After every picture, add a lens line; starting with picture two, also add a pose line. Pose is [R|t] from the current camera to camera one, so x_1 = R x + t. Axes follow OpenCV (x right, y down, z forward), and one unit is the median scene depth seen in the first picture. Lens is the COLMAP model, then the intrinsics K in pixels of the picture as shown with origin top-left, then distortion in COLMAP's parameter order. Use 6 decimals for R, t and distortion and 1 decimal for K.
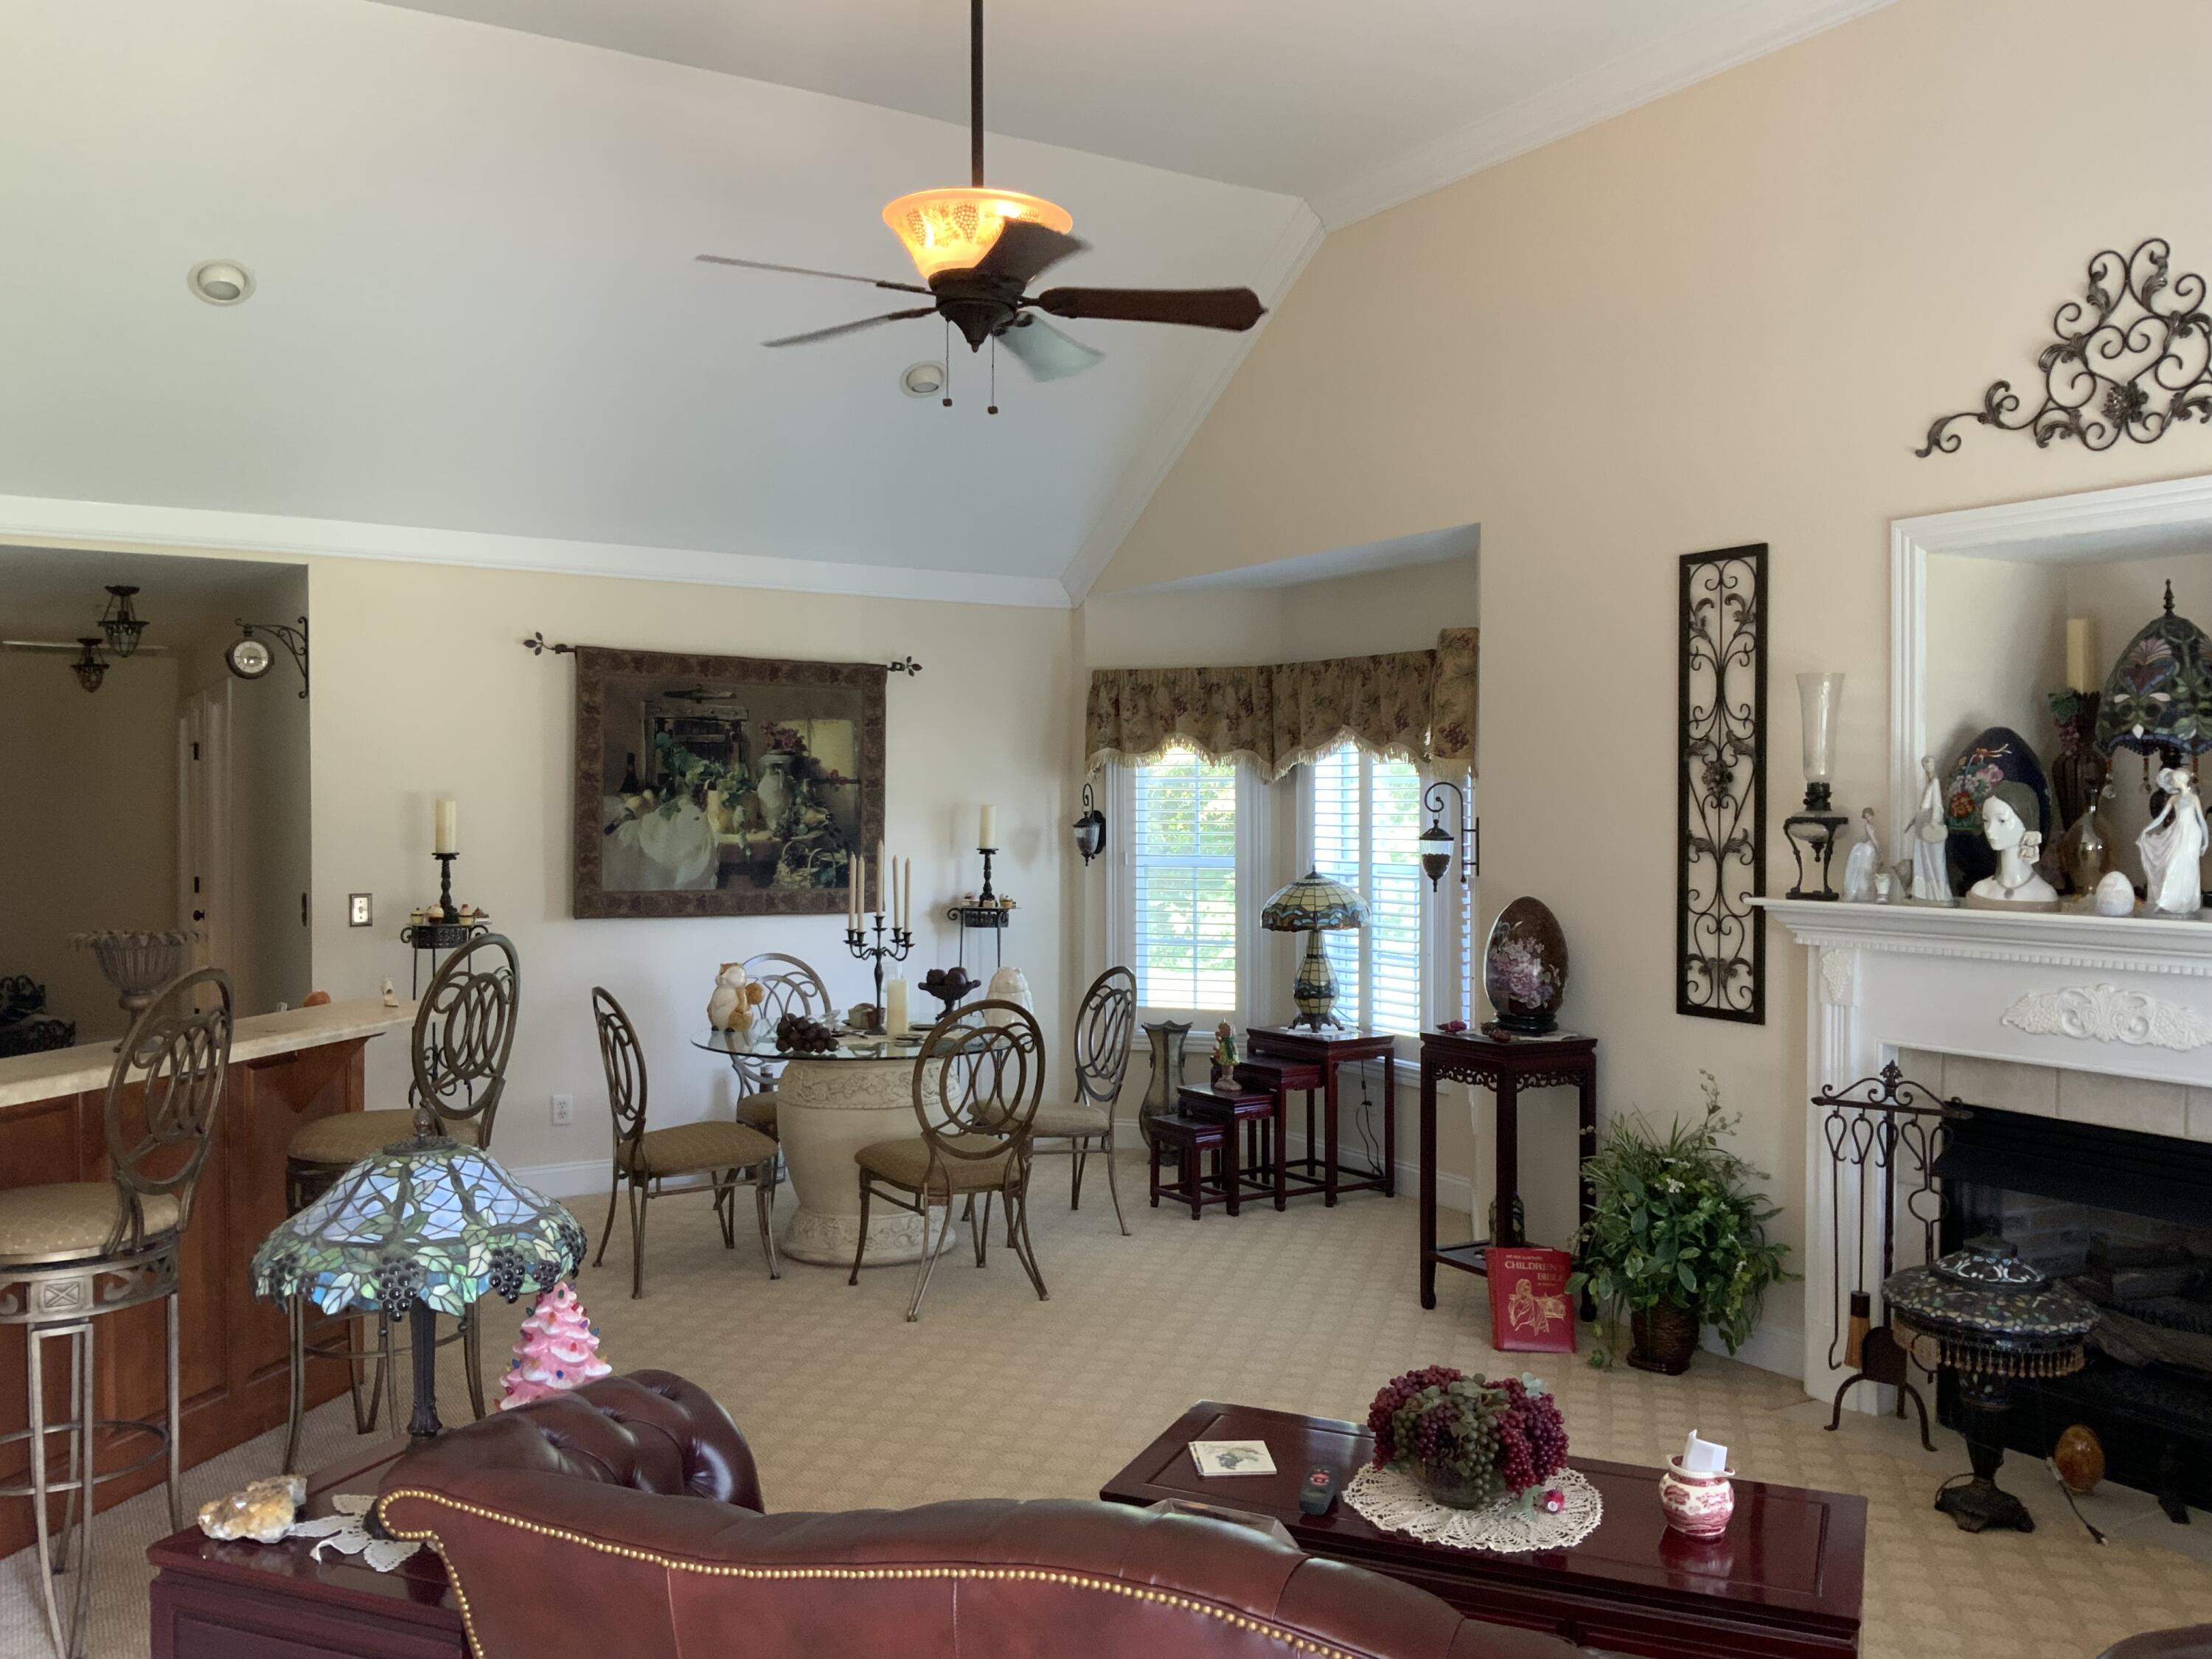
lens RADIAL K [[1839.7, 0, 1116.1], [0, 1839.7, 831.0], [0, 0, 1]] dist [0.077342, -0.135940]
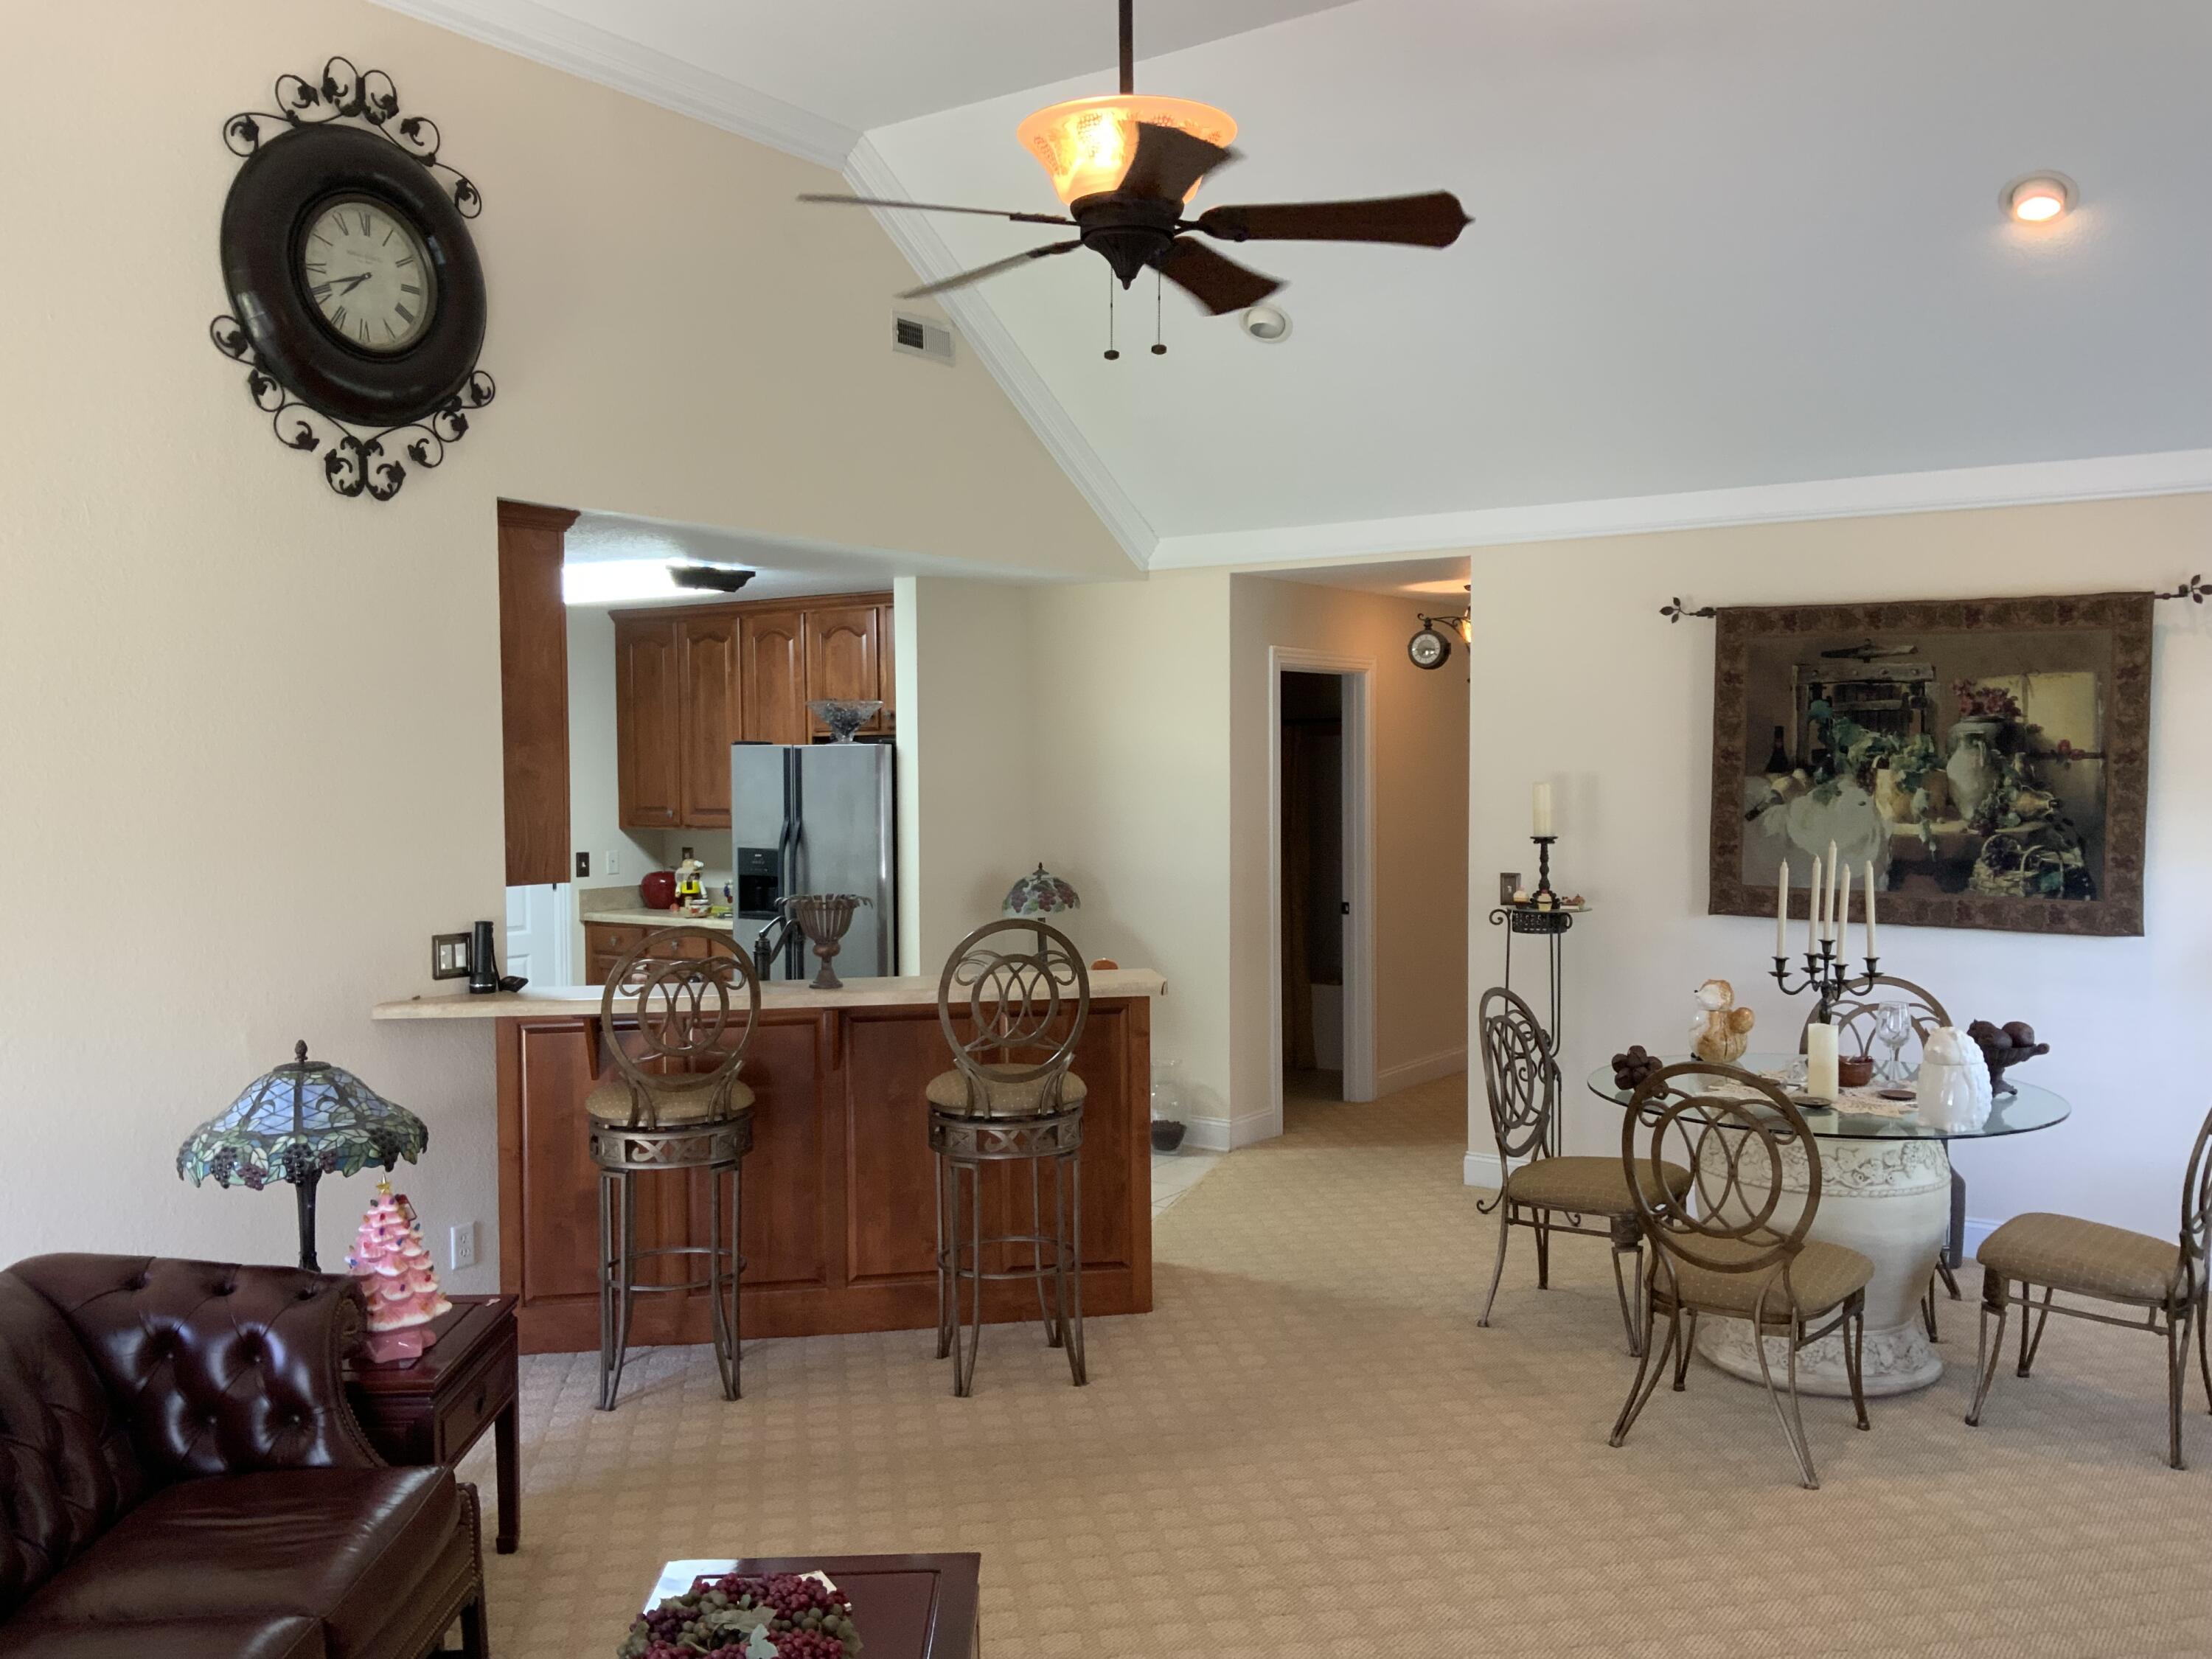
lens RADIAL K [[1839.7, 0, 1119.1], [0, 1839.7, 841.2], [0, 0, 1]] dist [0.077342, -0.135940]
pose [[0.397540, 0.036334, -0.916865, 0.458546], [-0.008269, 0.999317, 0.036016, -0.019615], [0.917548, -0.006736, 0.397569, 0.424519]]
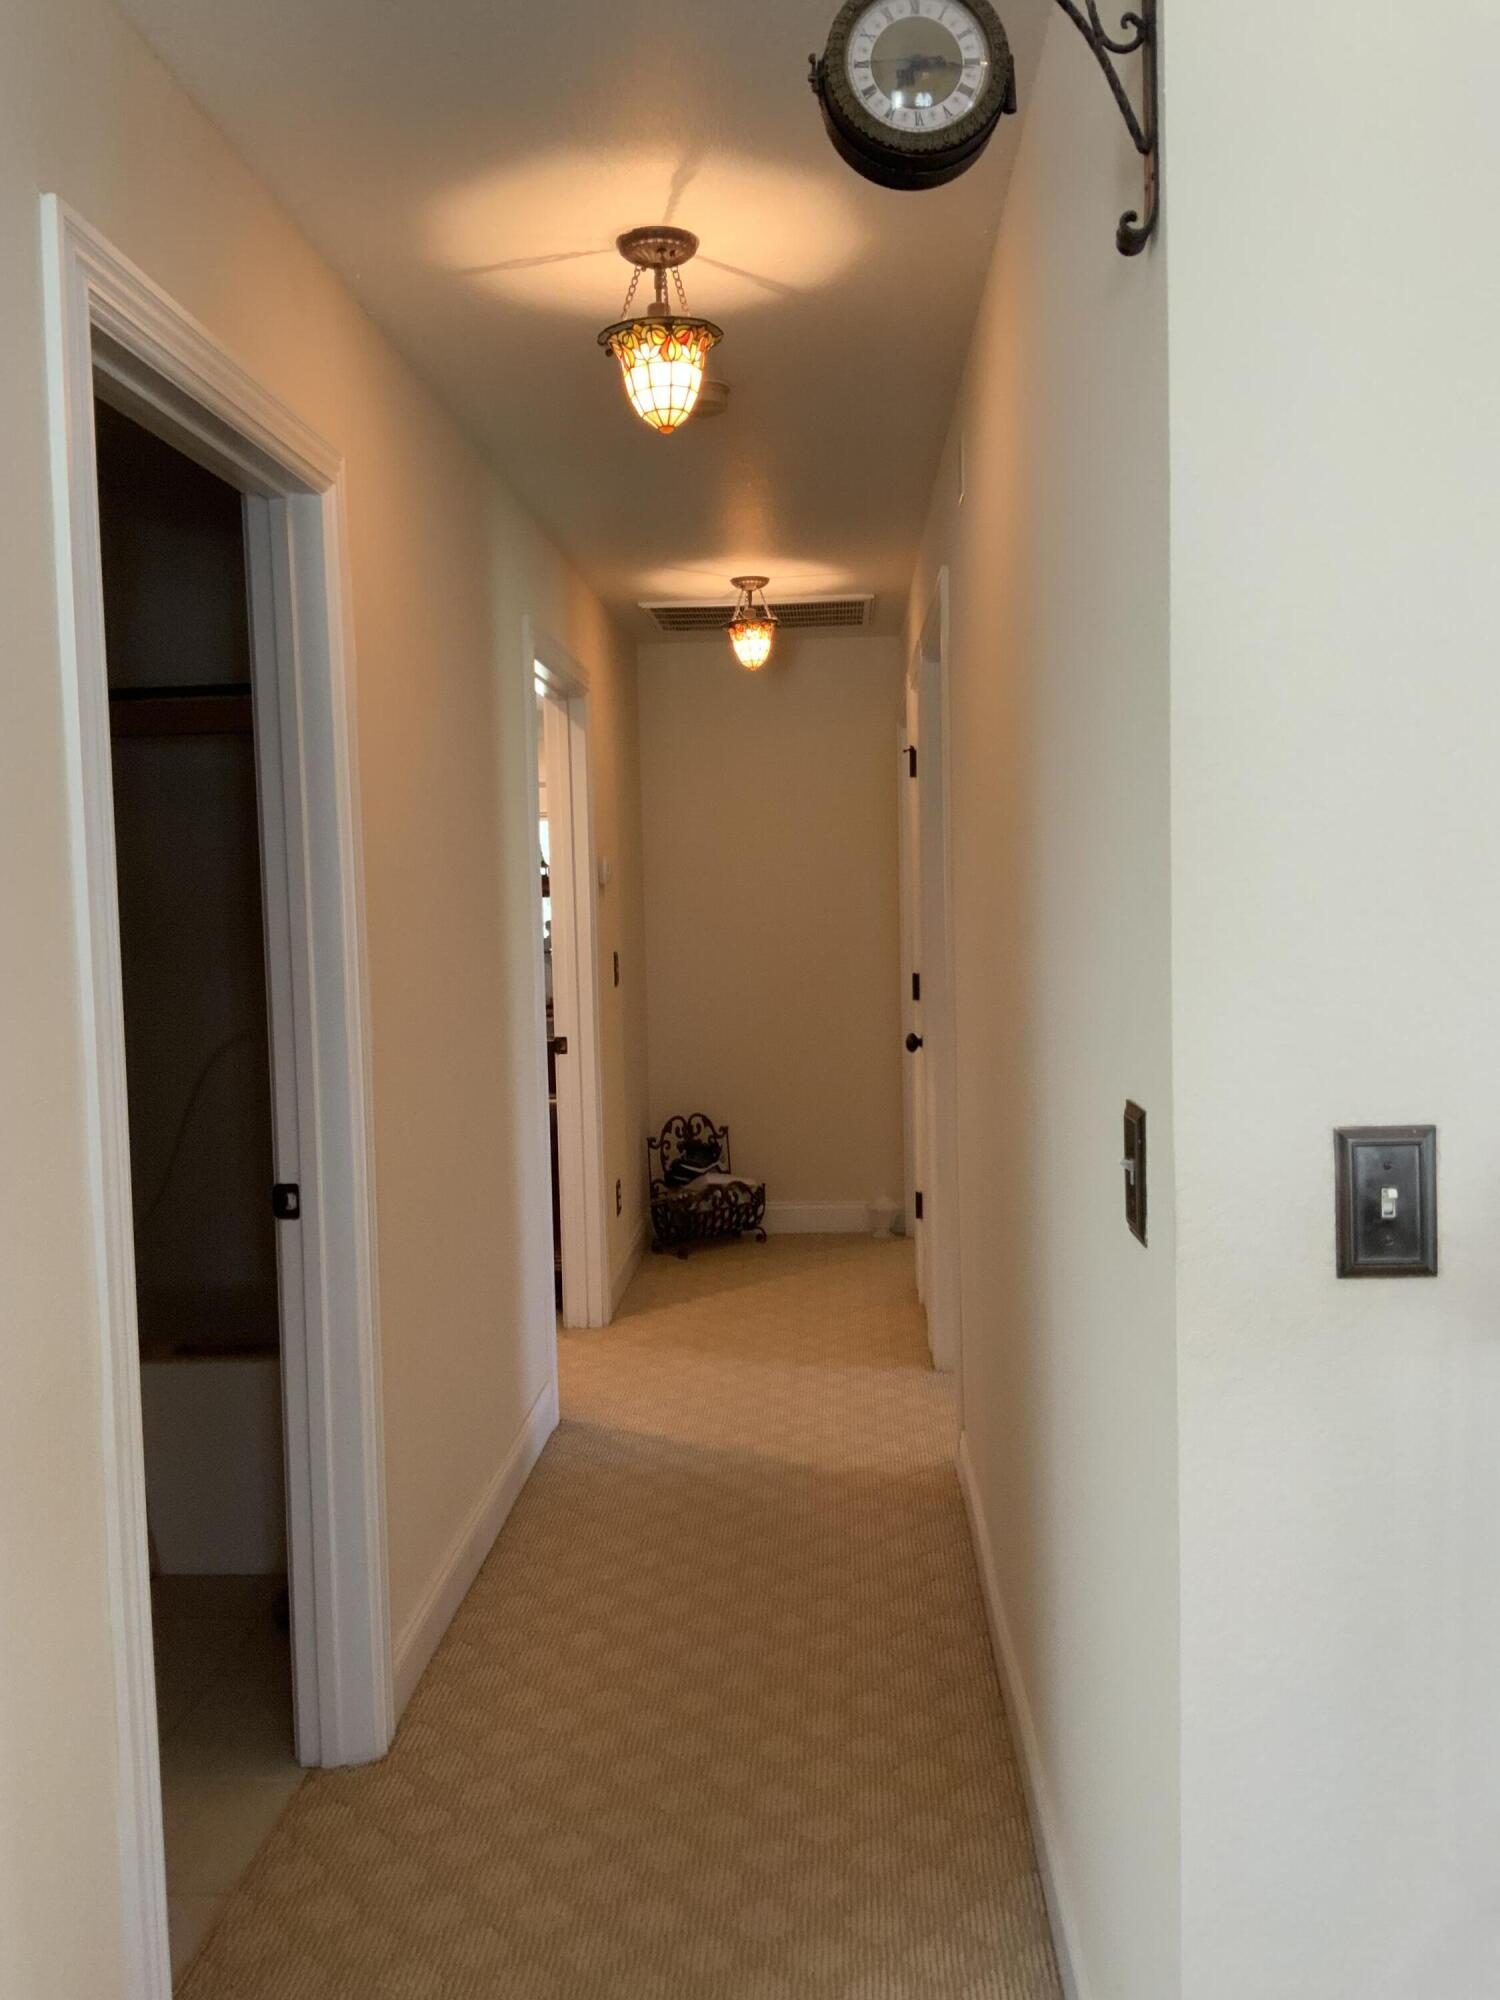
lens RADIAL K [[1663.4, 0, 748.6], [0, 1663.4, 997.7], [0, 0, 1]] dist [0.077342, -0.135940]
pose [[0.825932, 0.017913, -0.563485, -0.376040], [0.011850, 0.998723, 0.049119, 0.008617], [0.563645, -0.047246, 0.824665, 0.837516]]
